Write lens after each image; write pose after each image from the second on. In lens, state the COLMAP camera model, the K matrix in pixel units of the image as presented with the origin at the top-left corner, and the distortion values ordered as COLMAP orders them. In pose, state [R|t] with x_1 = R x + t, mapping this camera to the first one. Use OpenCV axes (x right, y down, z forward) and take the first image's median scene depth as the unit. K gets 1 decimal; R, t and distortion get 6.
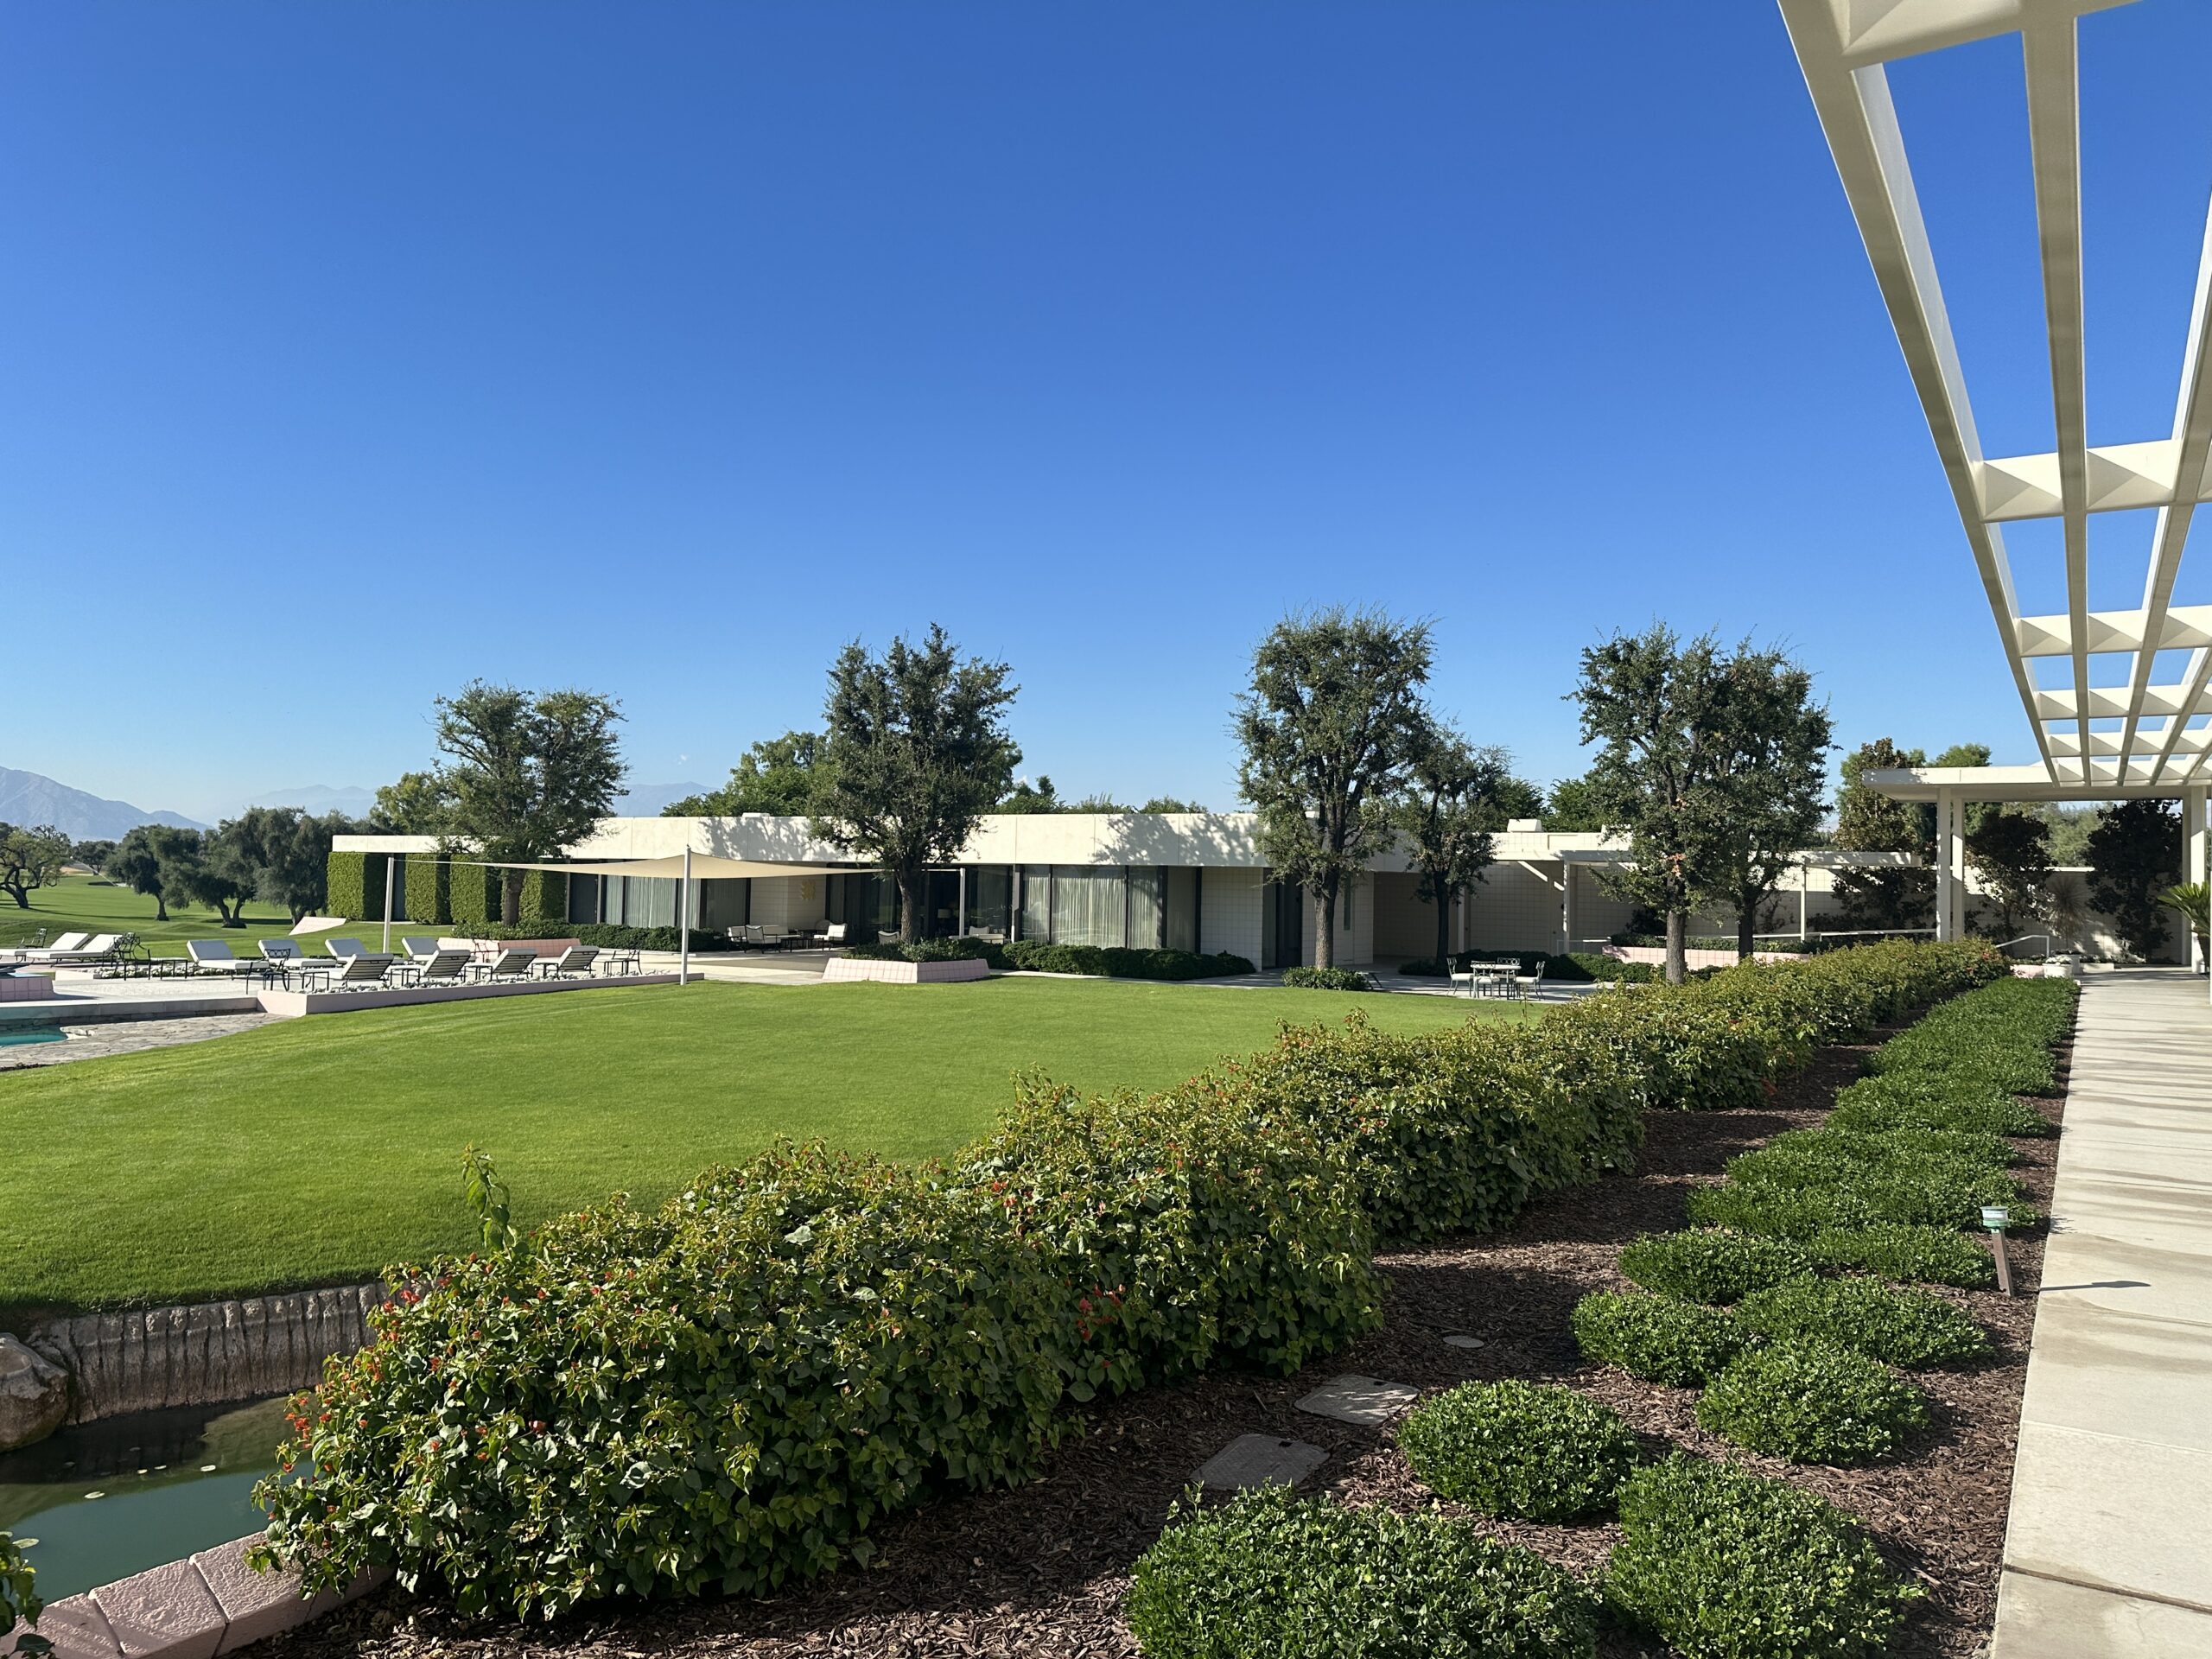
lens RADIAL K [[1525.4, 0, 1102.6], [0, 1525.4, 832.3], [0, 0, 1]] dist [0.098827, -0.136236]
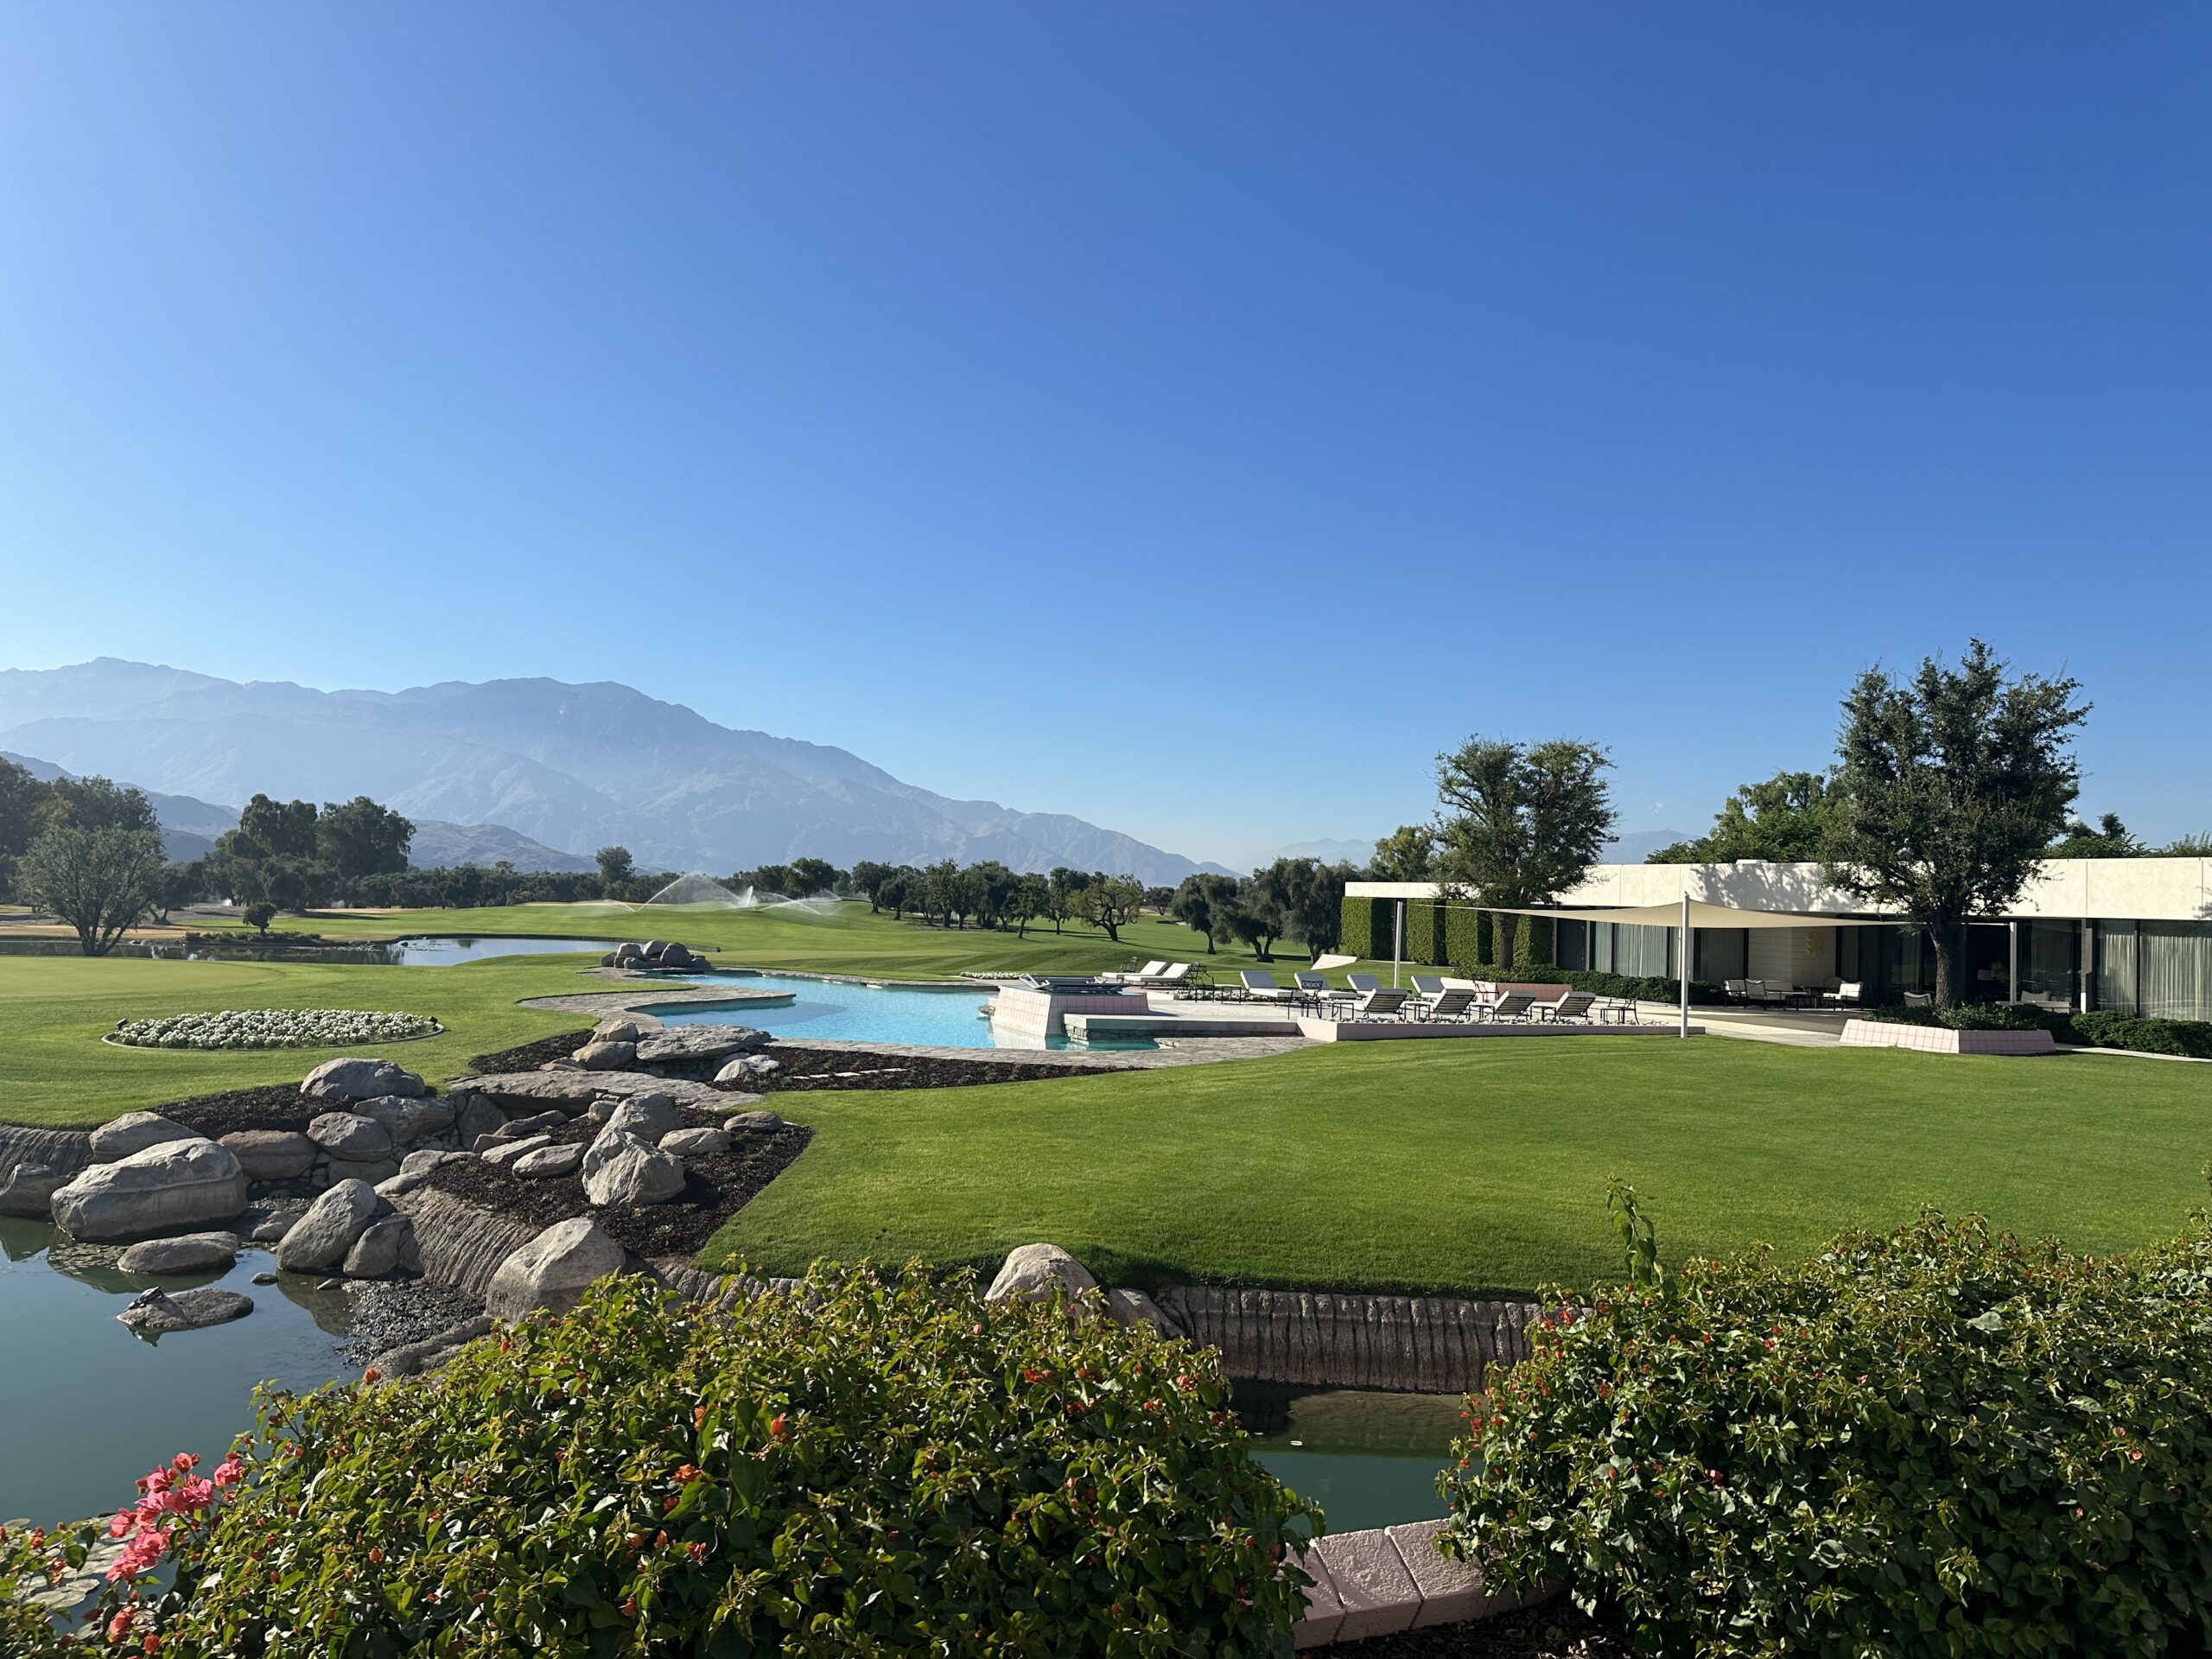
lens RADIAL K [[1532.2, 0, 1119.3], [0, 1532.2, 819.8], [0, 0, 1]] dist [0.090597, -0.119679]
pose [[0.823502, -0.020210, -0.566953, -0.011812], [-0.002184, 0.999245, -0.038791, 0.001702], [0.567309, 0.033183, 0.822836, -0.001375]]
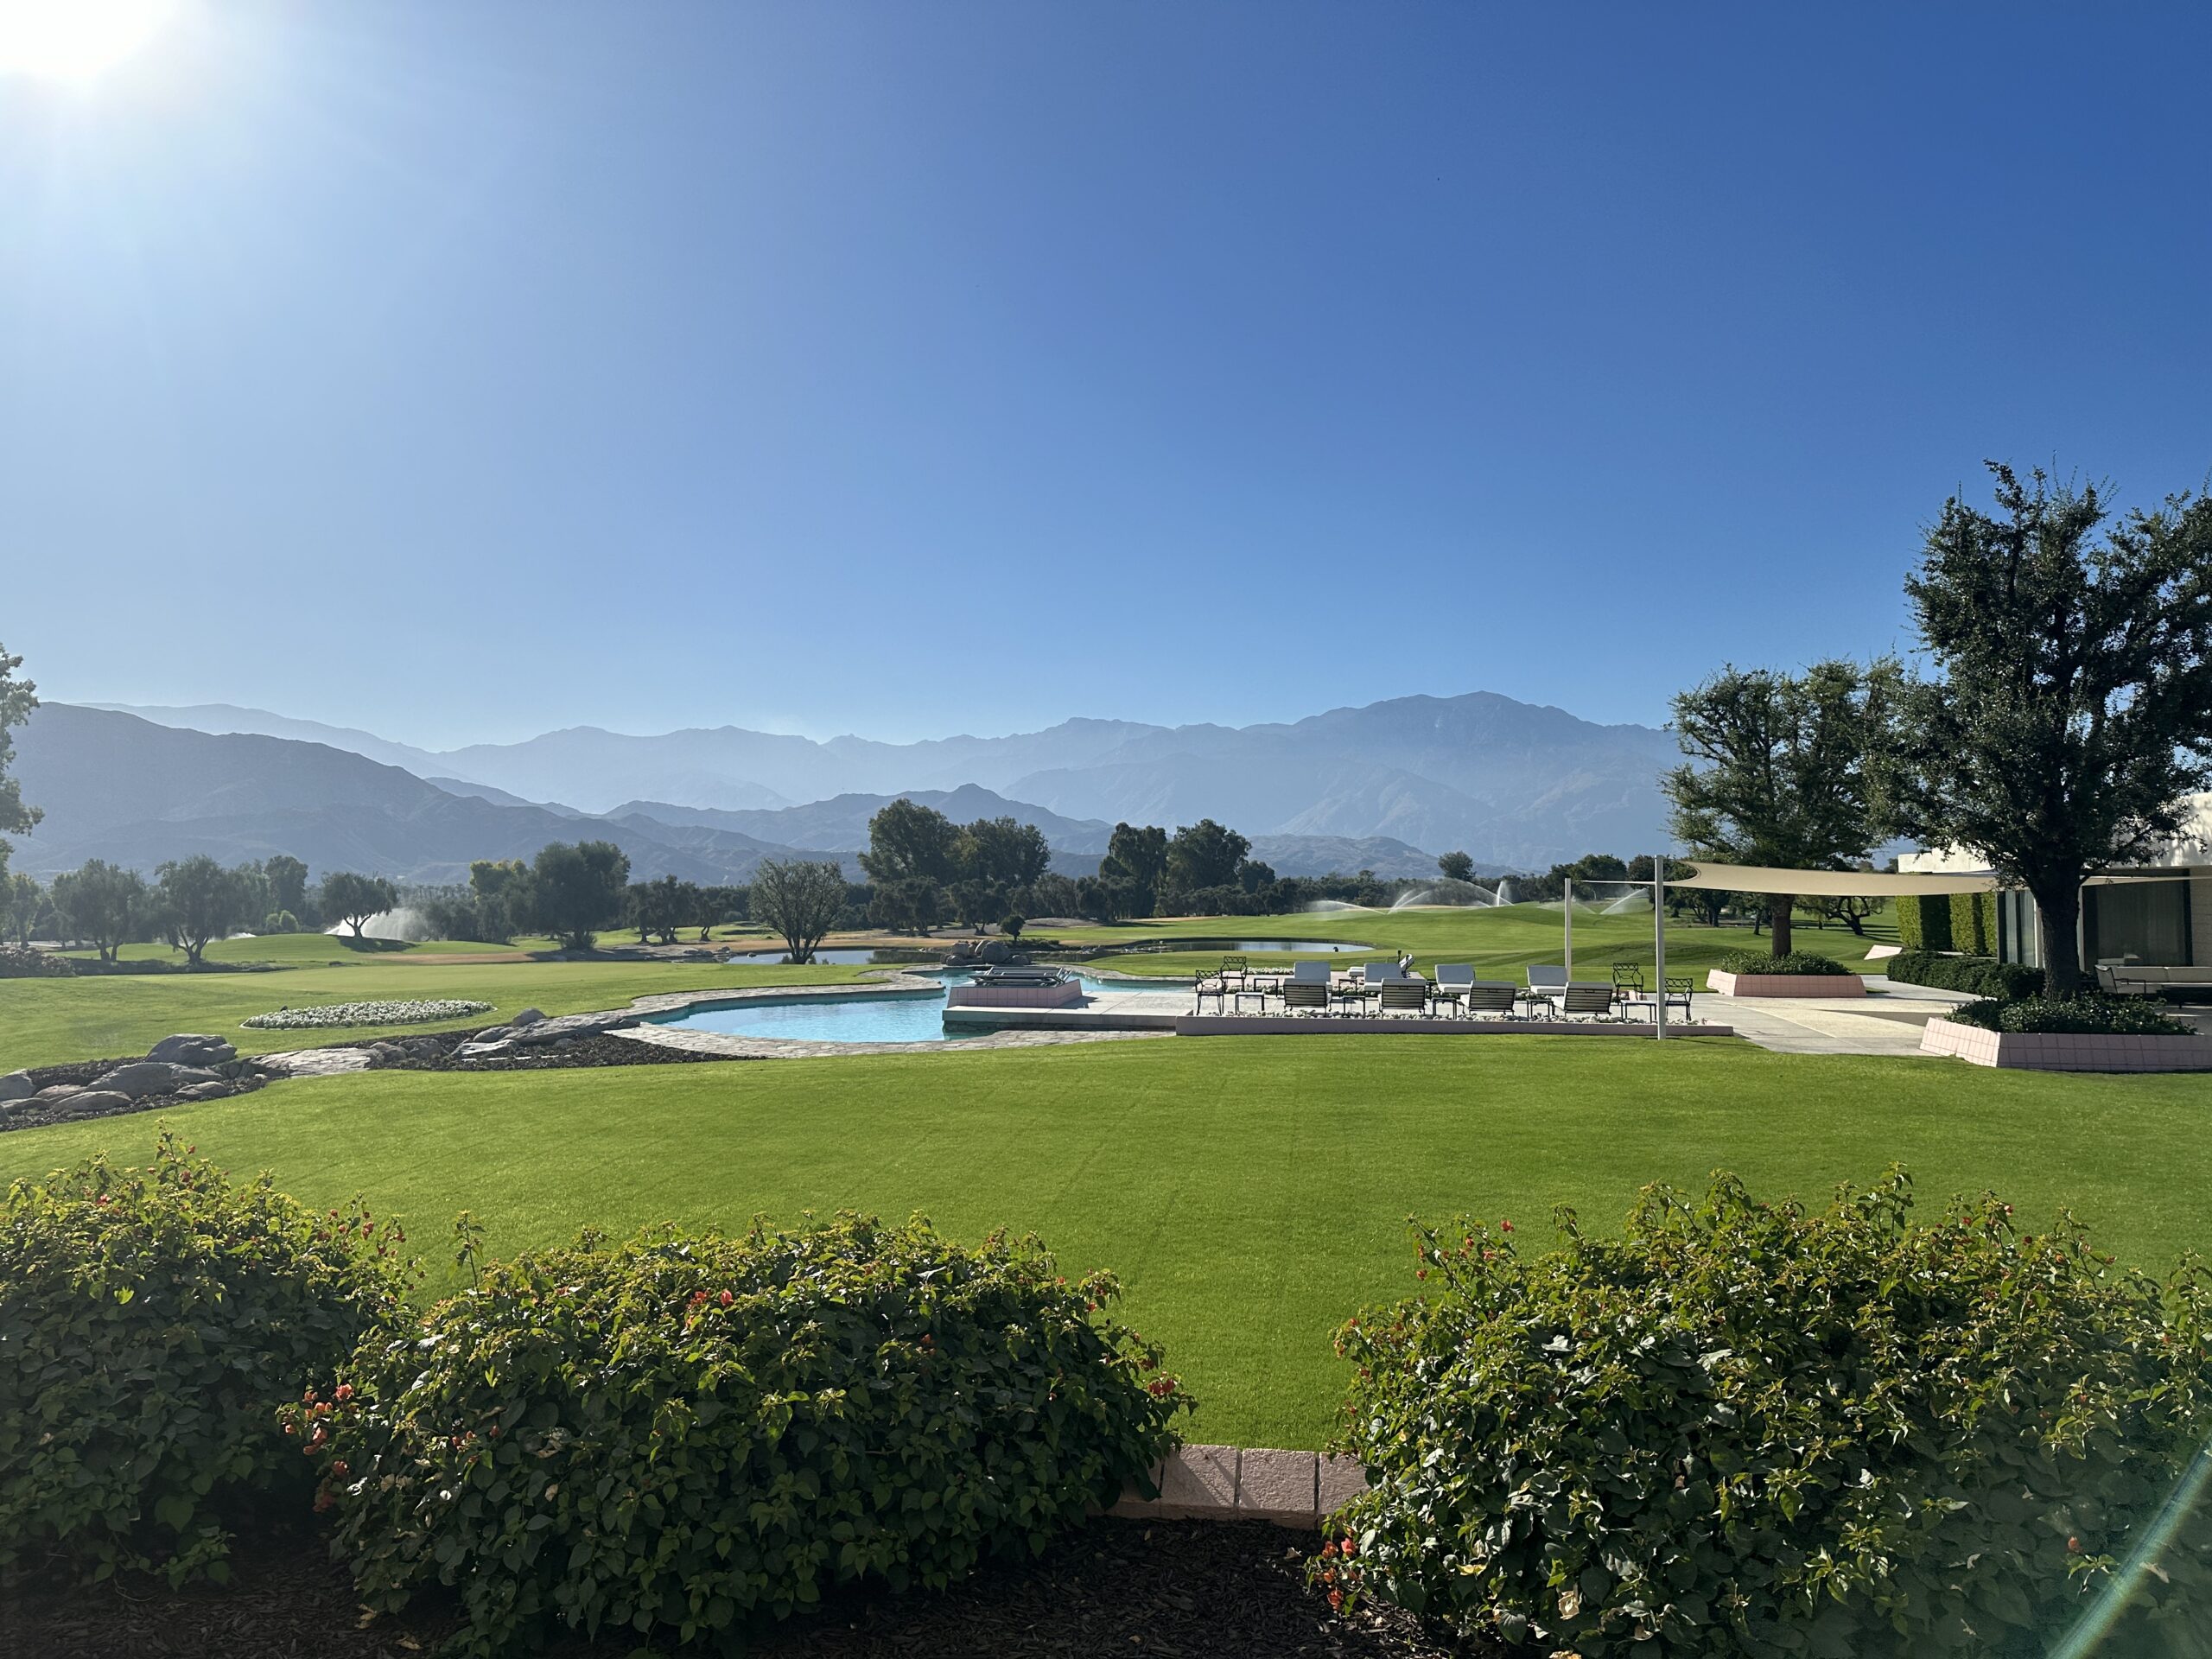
lens RADIAL K [[1530.0, 0, 1099.4], [0, 1530.0, 827.7], [0, 0, 1]] dist [0.080957, -0.106018]
pose [[0.390020, -0.057547, -0.919006, 0.352889], [0.039492, 0.998172, -0.045744, 0.022651], [0.919959, -0.018452, 0.391580, 0.511327]]
